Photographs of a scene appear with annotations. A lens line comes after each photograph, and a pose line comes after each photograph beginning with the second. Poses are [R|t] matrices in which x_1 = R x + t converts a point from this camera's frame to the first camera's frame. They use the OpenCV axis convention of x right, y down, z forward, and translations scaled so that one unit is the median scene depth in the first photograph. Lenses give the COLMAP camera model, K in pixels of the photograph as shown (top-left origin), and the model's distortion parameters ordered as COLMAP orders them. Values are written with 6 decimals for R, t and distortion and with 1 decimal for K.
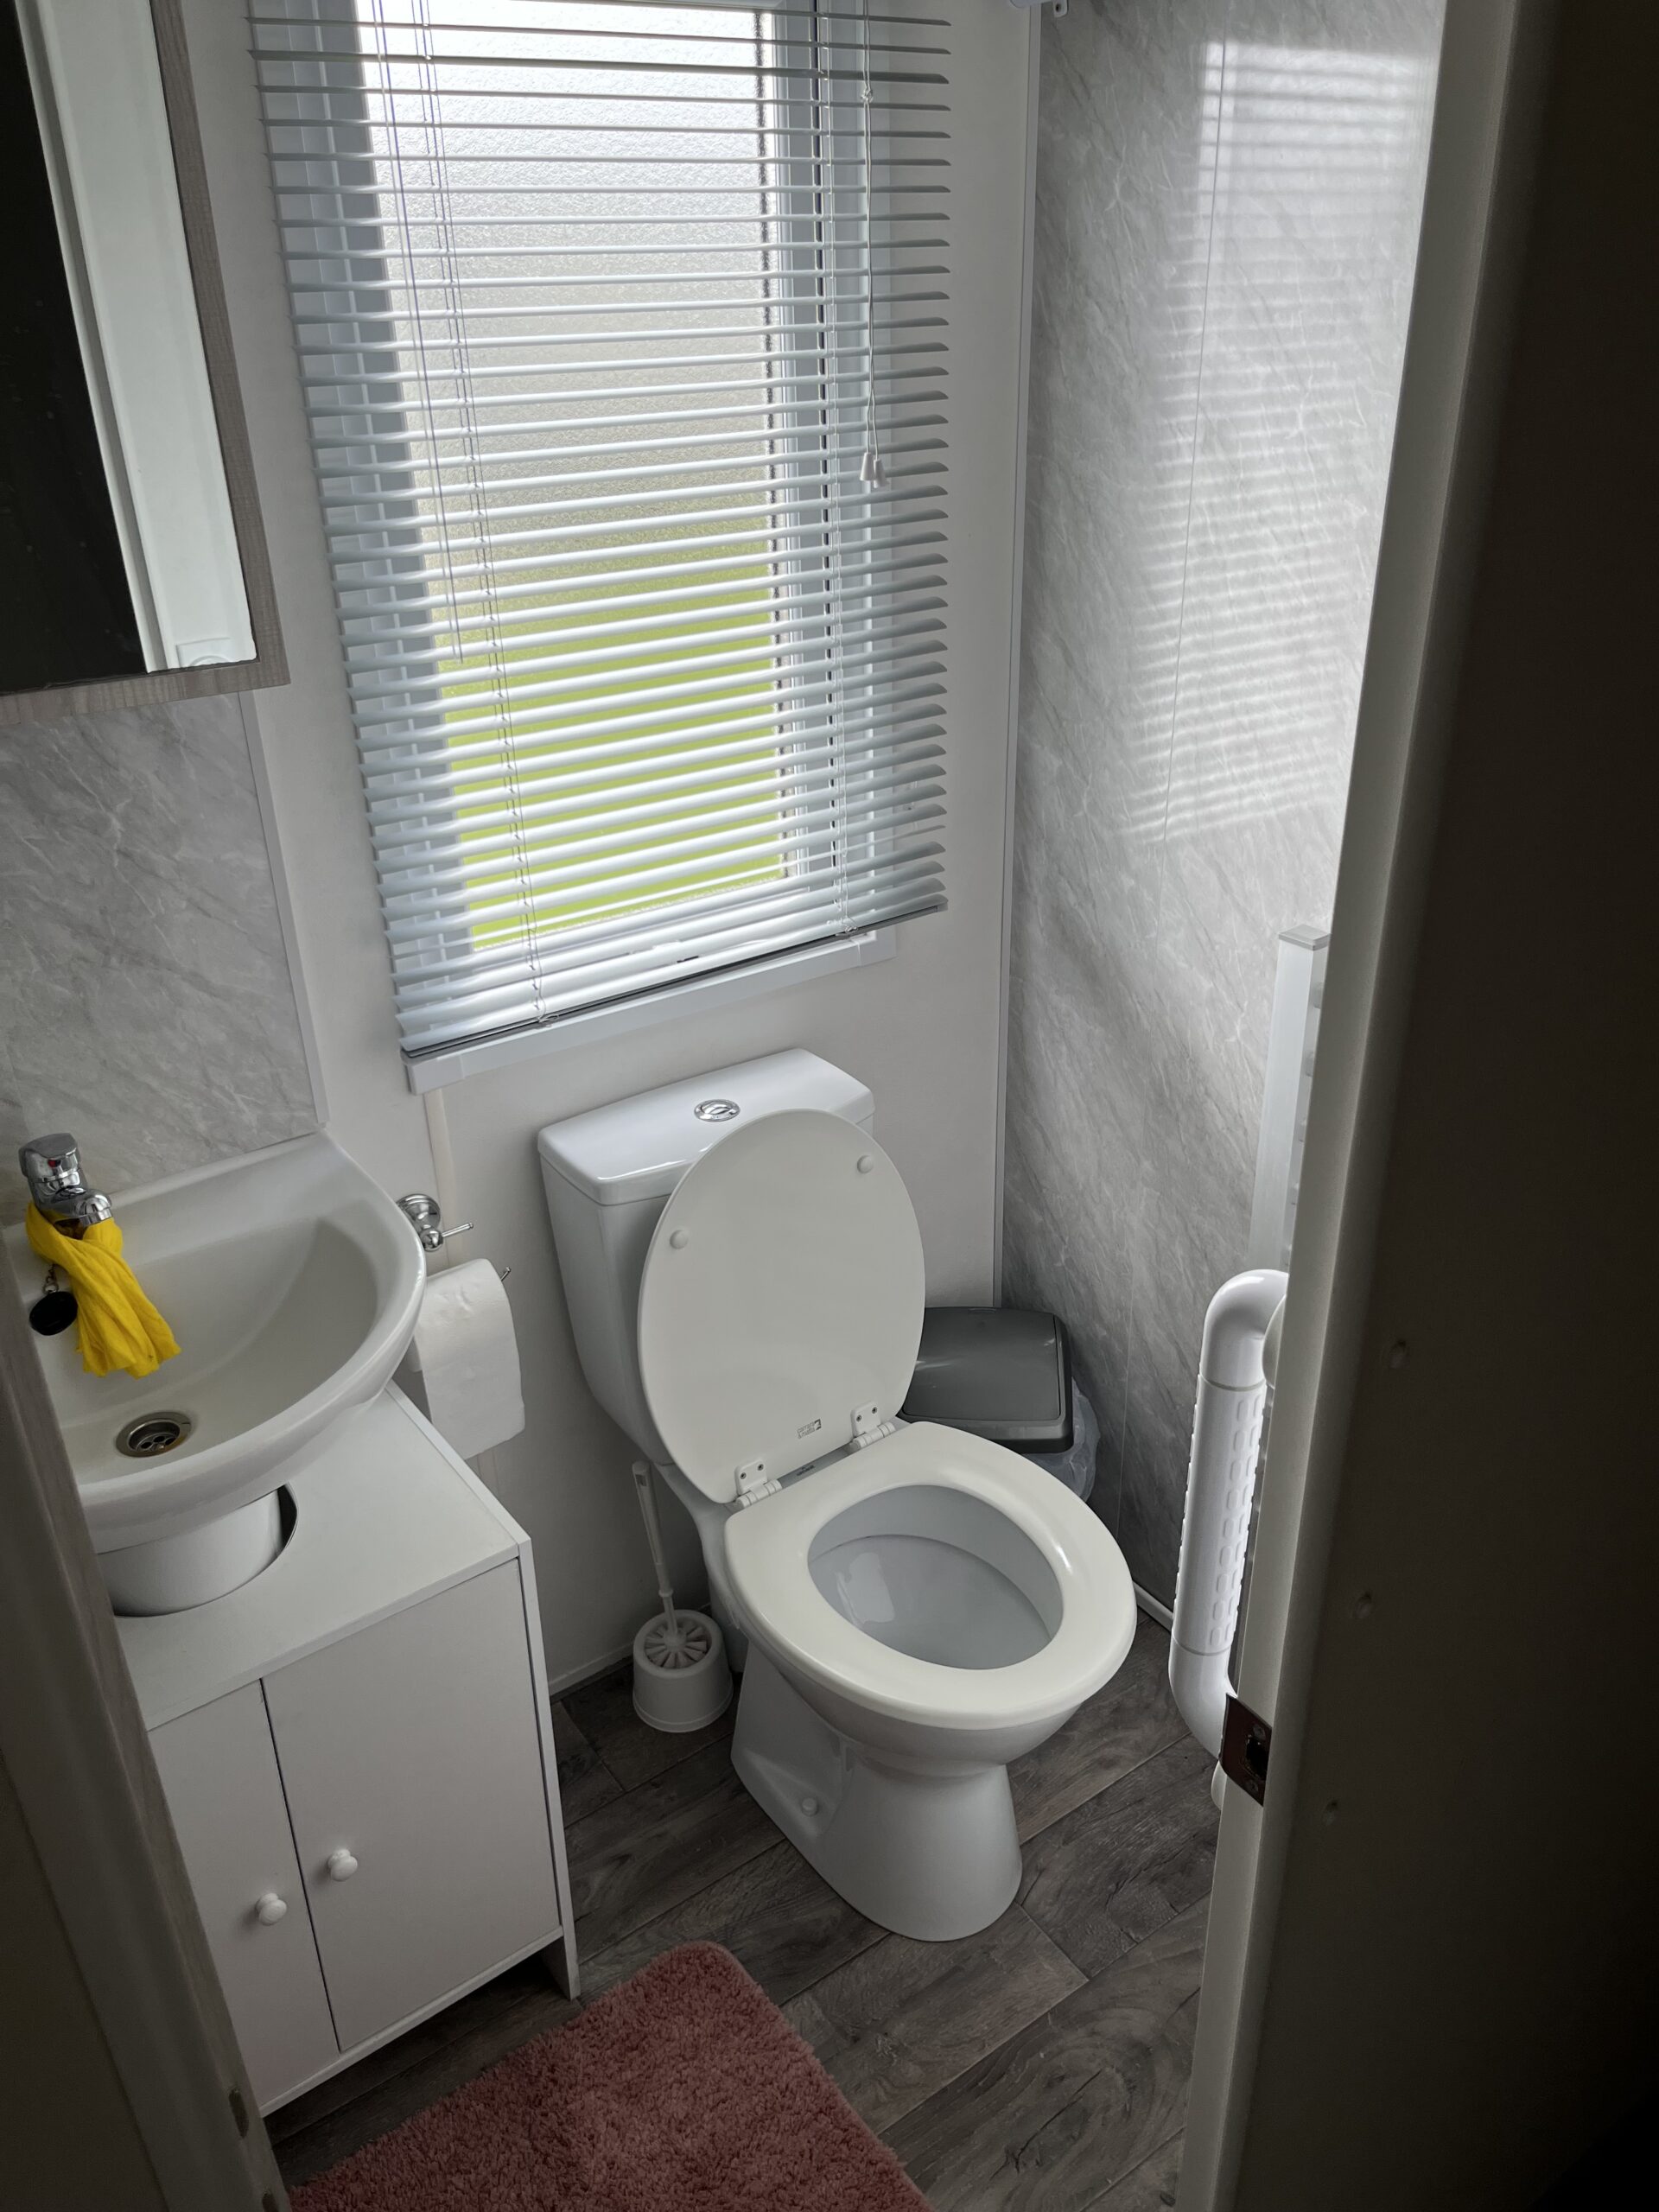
lens RADIAL K [[1685.9, 0, 827.3], [0, 1685.9, 1117.8], [0, 0, 1]] dist [0.022347, -0.018699]
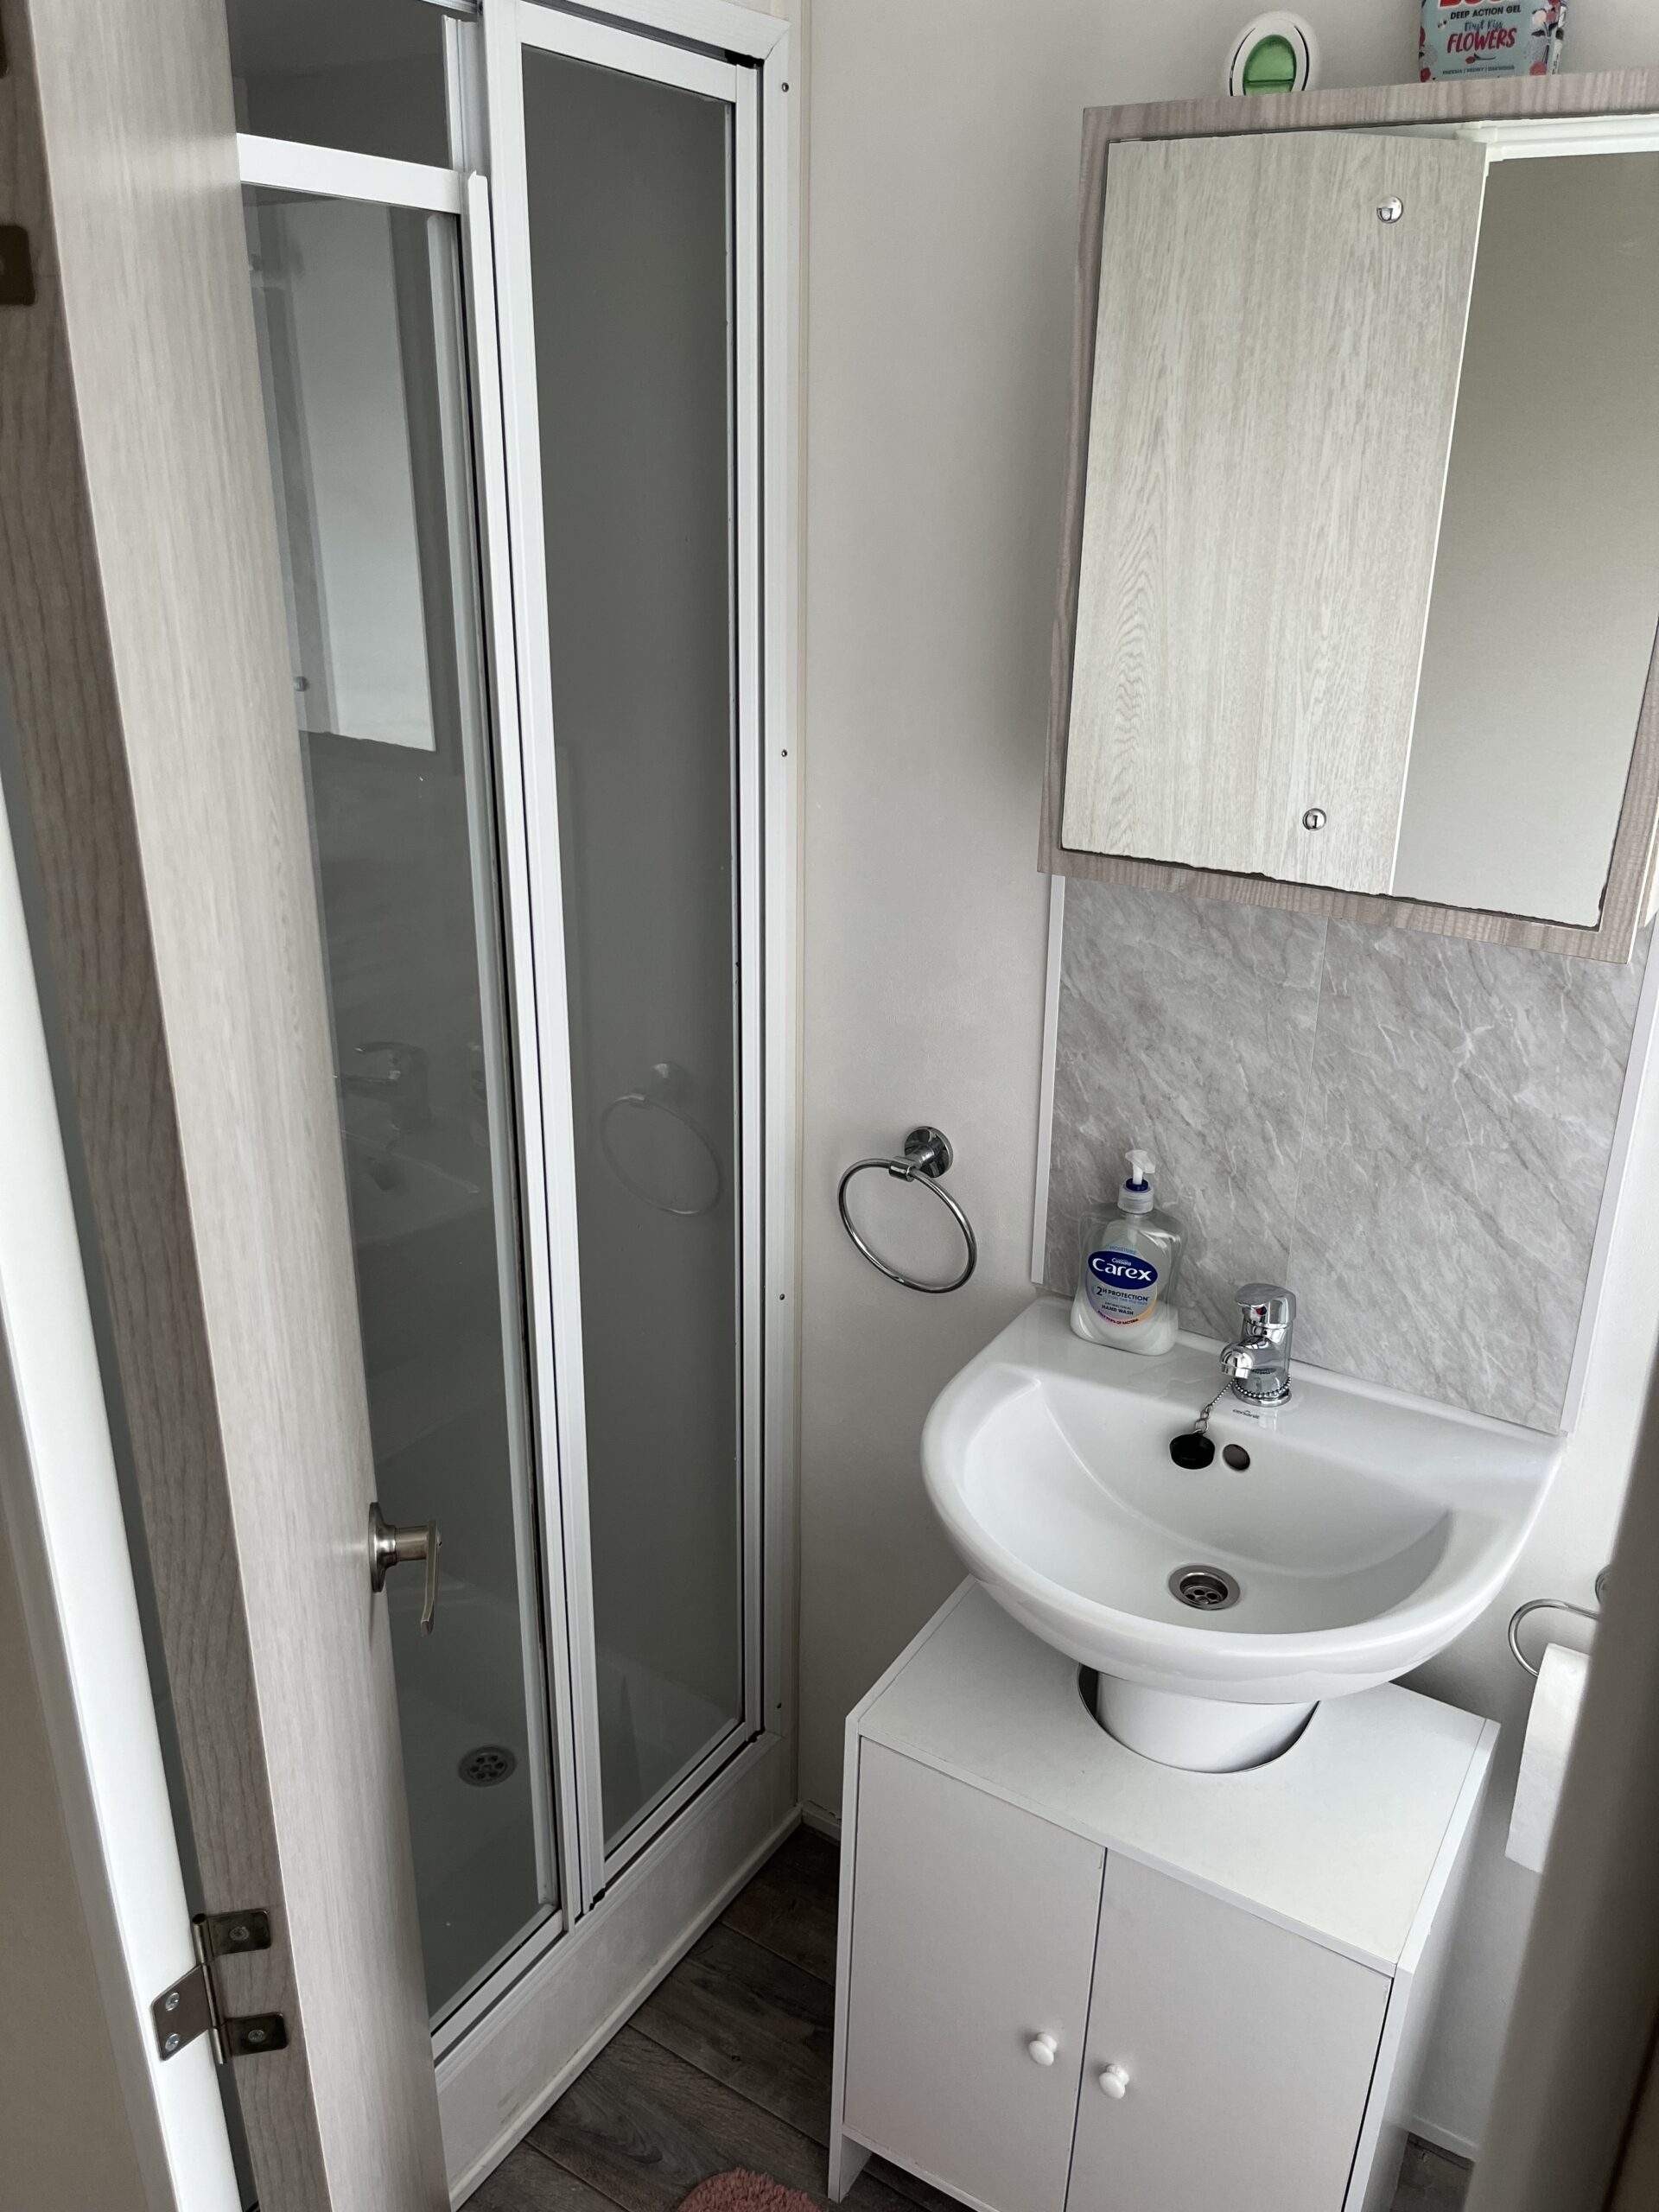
lens RADIAL K [[1685.9, 0, 828.9], [0, 1685.9, 1095.0], [0, 0, 1]] dist [0.022347, -0.018699]
pose [[0.369656, 0.362423, -0.855572, 0.278696], [-0.441199, 0.878832, 0.181653, -0.157851], [0.817739, 0.310329, 0.484767, 0.229961]]
